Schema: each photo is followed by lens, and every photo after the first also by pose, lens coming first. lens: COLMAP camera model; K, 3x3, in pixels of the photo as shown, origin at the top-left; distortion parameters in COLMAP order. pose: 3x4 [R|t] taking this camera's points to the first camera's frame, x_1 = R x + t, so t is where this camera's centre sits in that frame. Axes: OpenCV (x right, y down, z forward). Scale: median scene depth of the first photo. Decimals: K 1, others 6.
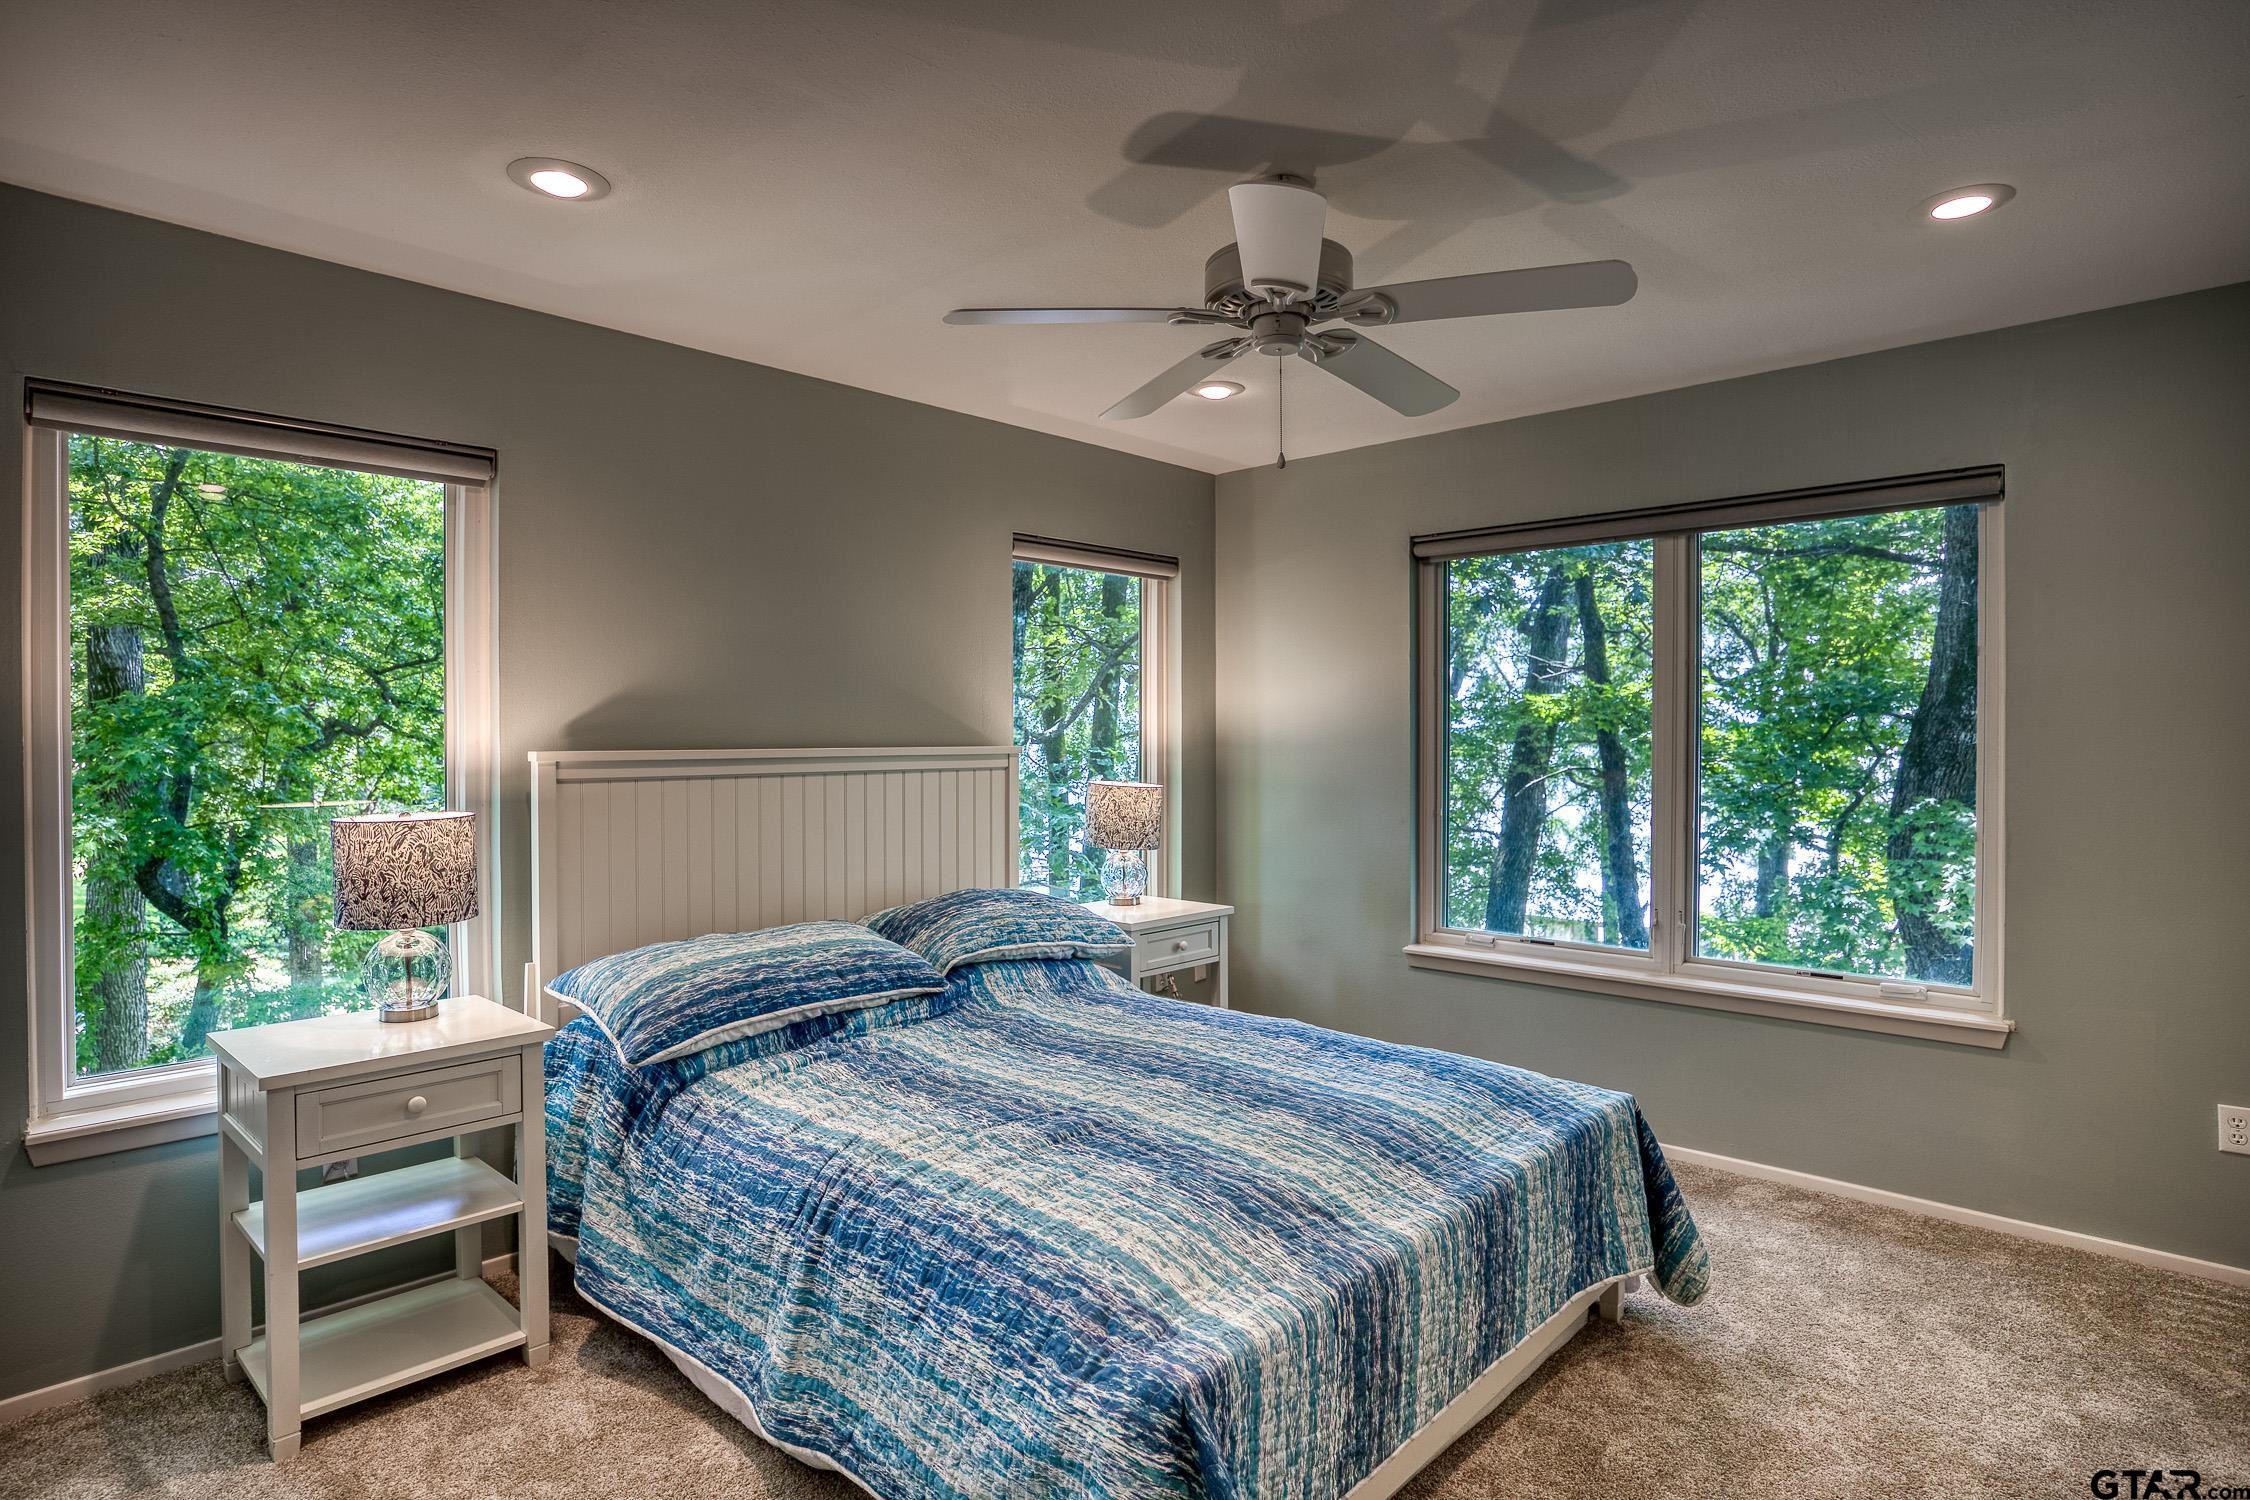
lens RADIAL K [[1222.4, 0, 1166.0], [0, 1222.4, 746.5], [0, 0, 1]] dist [-0.047517, 0.001710]
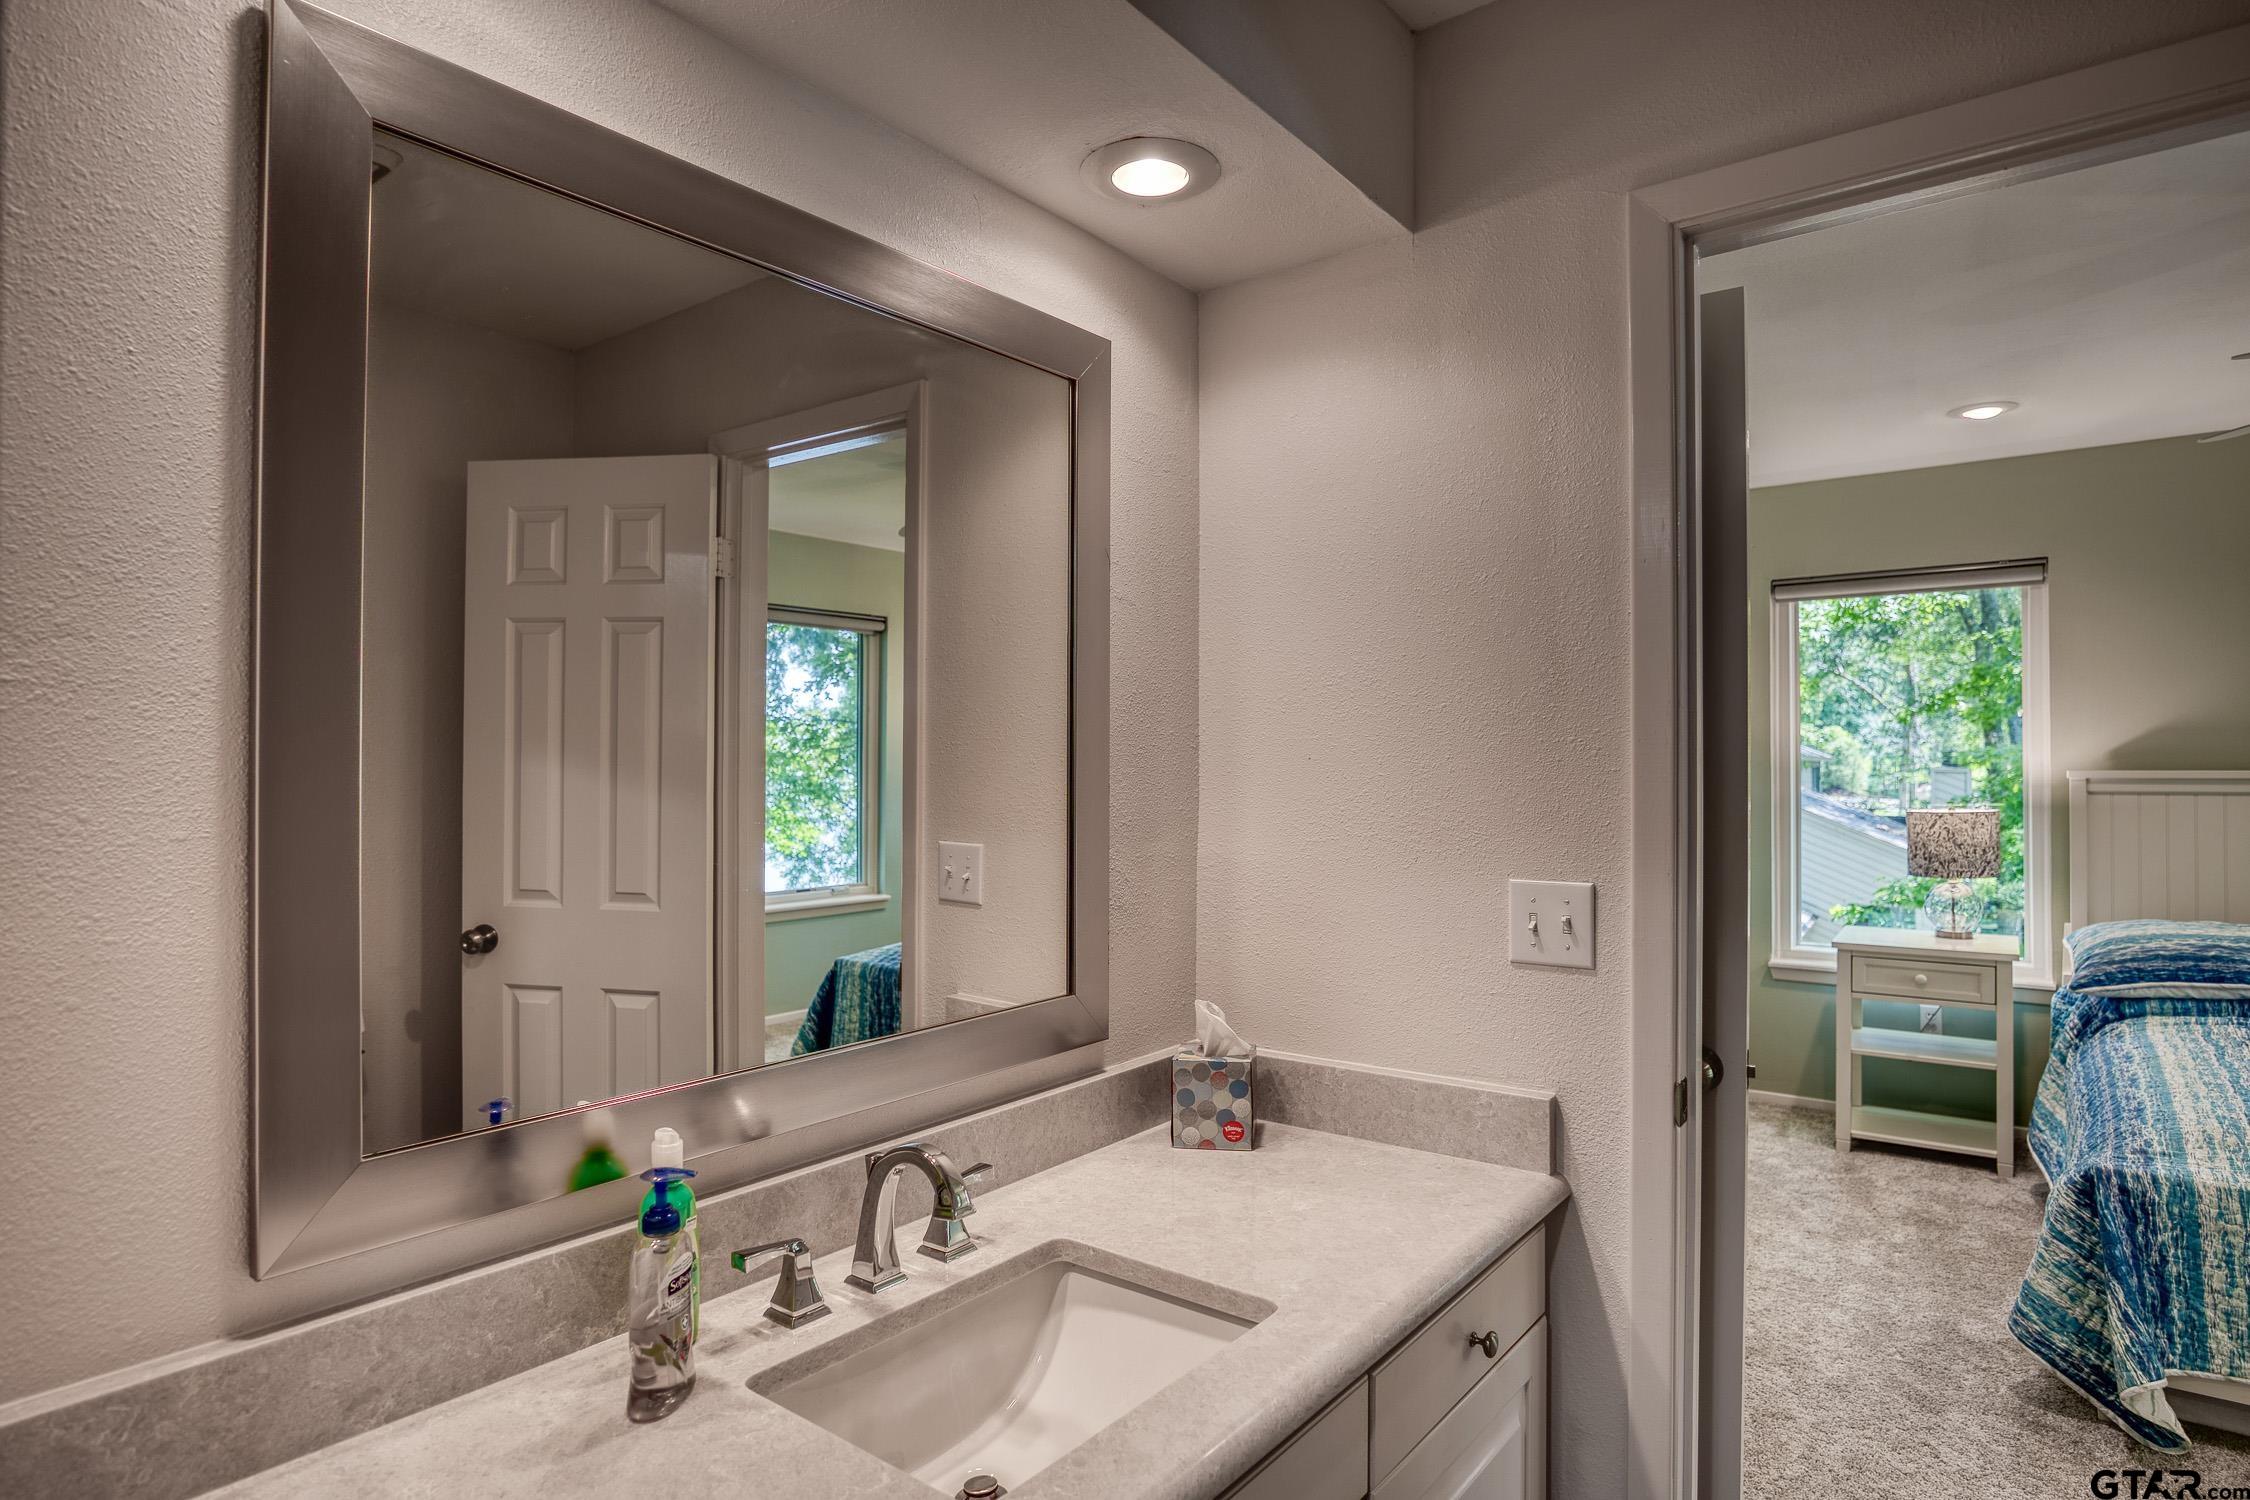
lens RADIAL K [[1222.4, 0, 1166.0], [0, 1222.4, 746.5], [0, 0, 1]] dist [-0.047517, 0.001710]
pose [[0.093634, -0.013941, -0.995509, 0.809588], [-0.000456, 0.999901, -0.014045, -0.004193], [0.995607, 0.001769, 0.093619, -0.185715]]
